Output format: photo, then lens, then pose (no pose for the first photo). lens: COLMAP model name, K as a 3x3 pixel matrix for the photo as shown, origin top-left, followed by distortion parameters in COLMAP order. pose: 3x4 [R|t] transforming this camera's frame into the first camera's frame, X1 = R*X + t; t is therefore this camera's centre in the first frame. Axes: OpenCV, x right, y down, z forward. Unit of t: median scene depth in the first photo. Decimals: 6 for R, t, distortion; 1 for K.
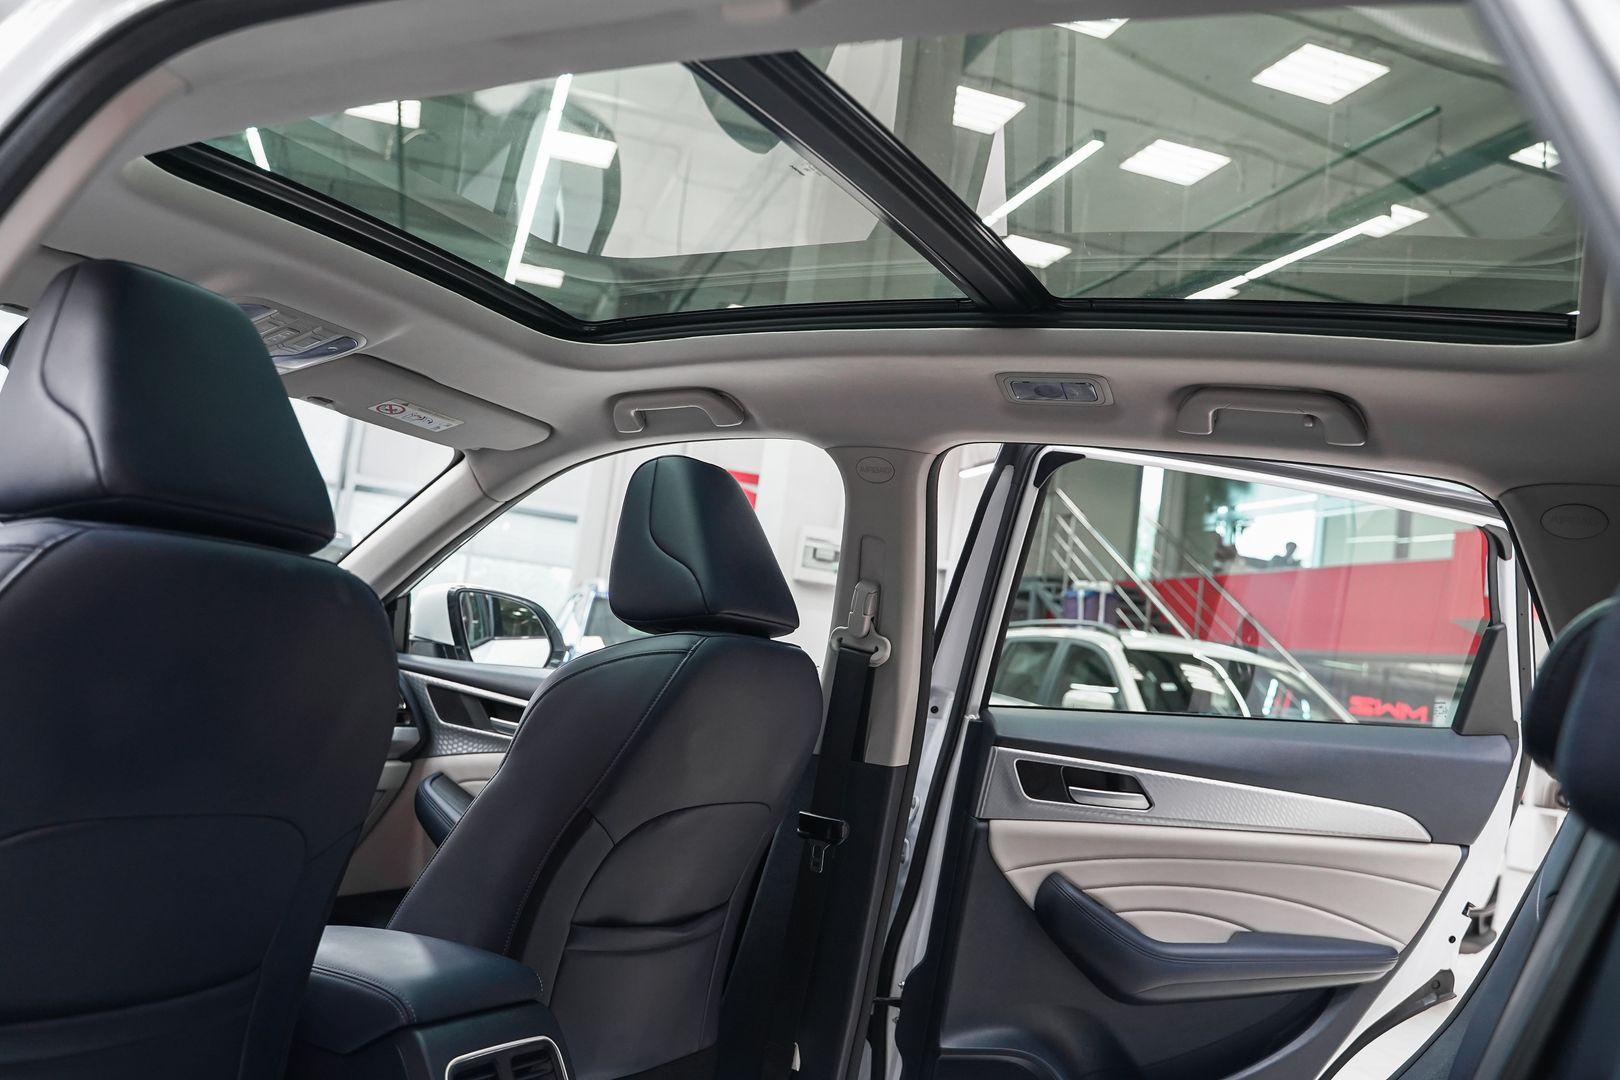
lens RADIAL K [[1350.4, 0, 810.0], [0, 1350.4, 540.0], [0, 0, 1]] dist [-0.113706, 0.060432]
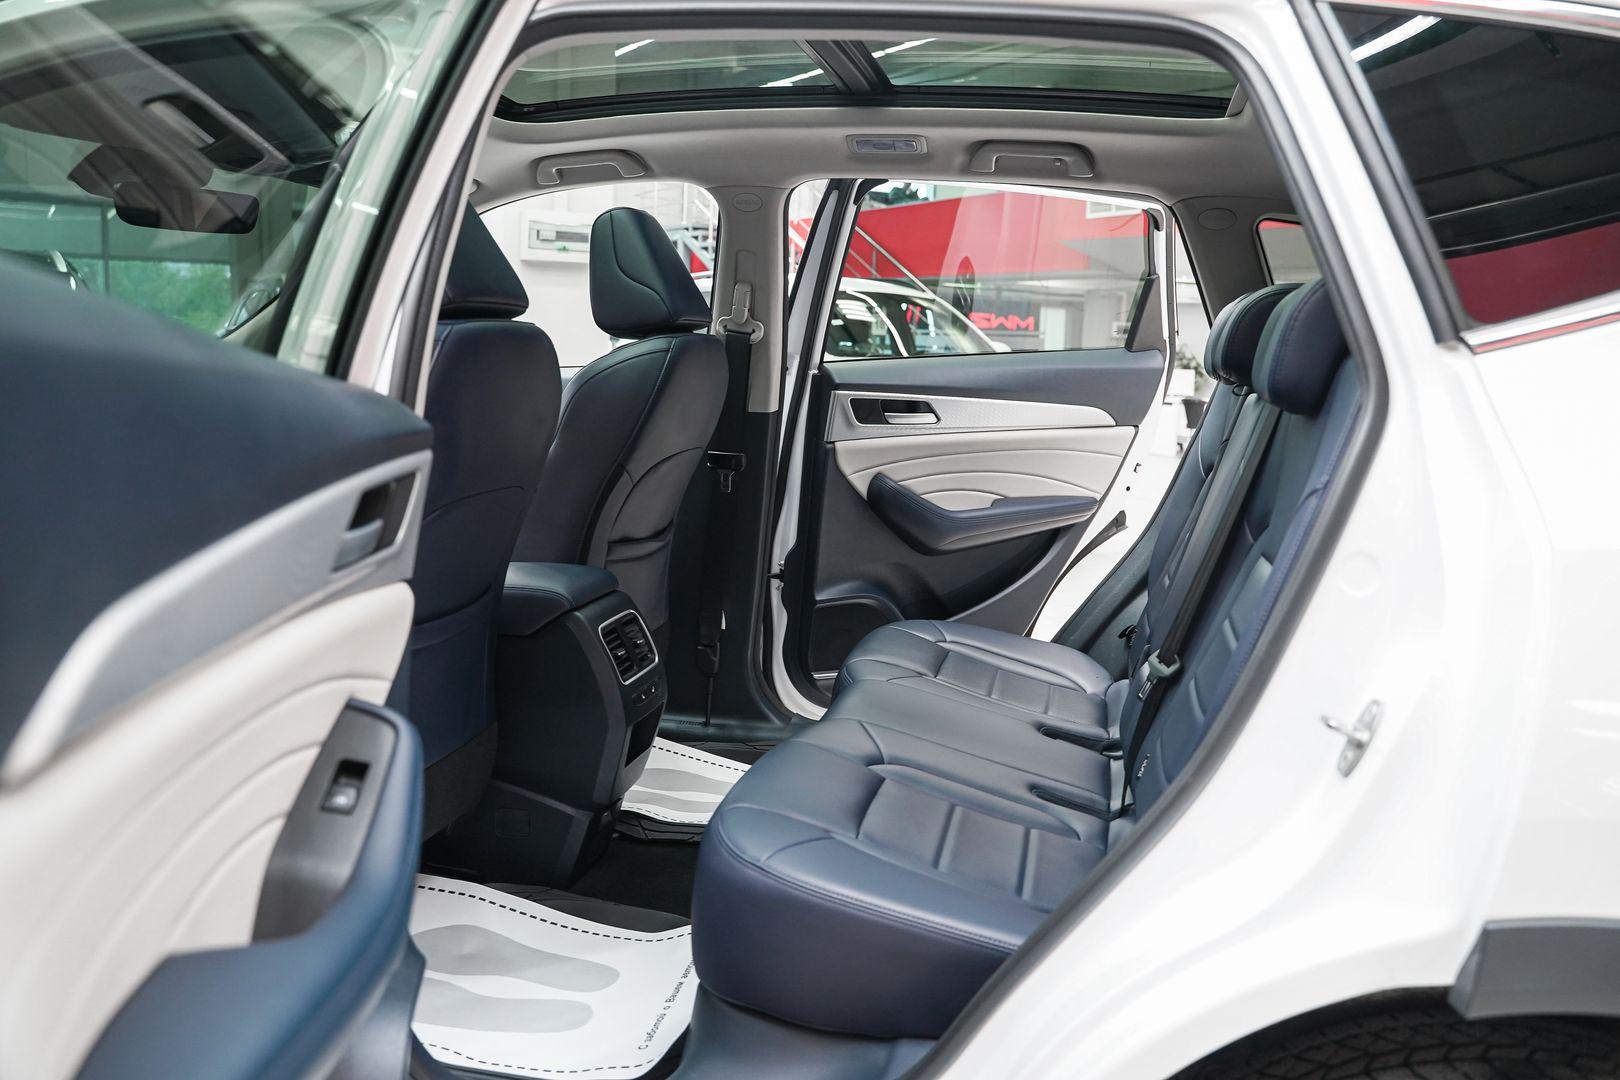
lens RADIAL K [[1350.4, 0, 810.0], [0, 1350.4, 540.0], [0, 0, 1]] dist [-0.113706, 0.060432]
pose [[0.955736, -0.139154, 0.259238, -0.278676], [0.067052, 0.960915, 0.268599, -0.079483], [-0.286483, -0.239328, 0.927712, -0.353770]]
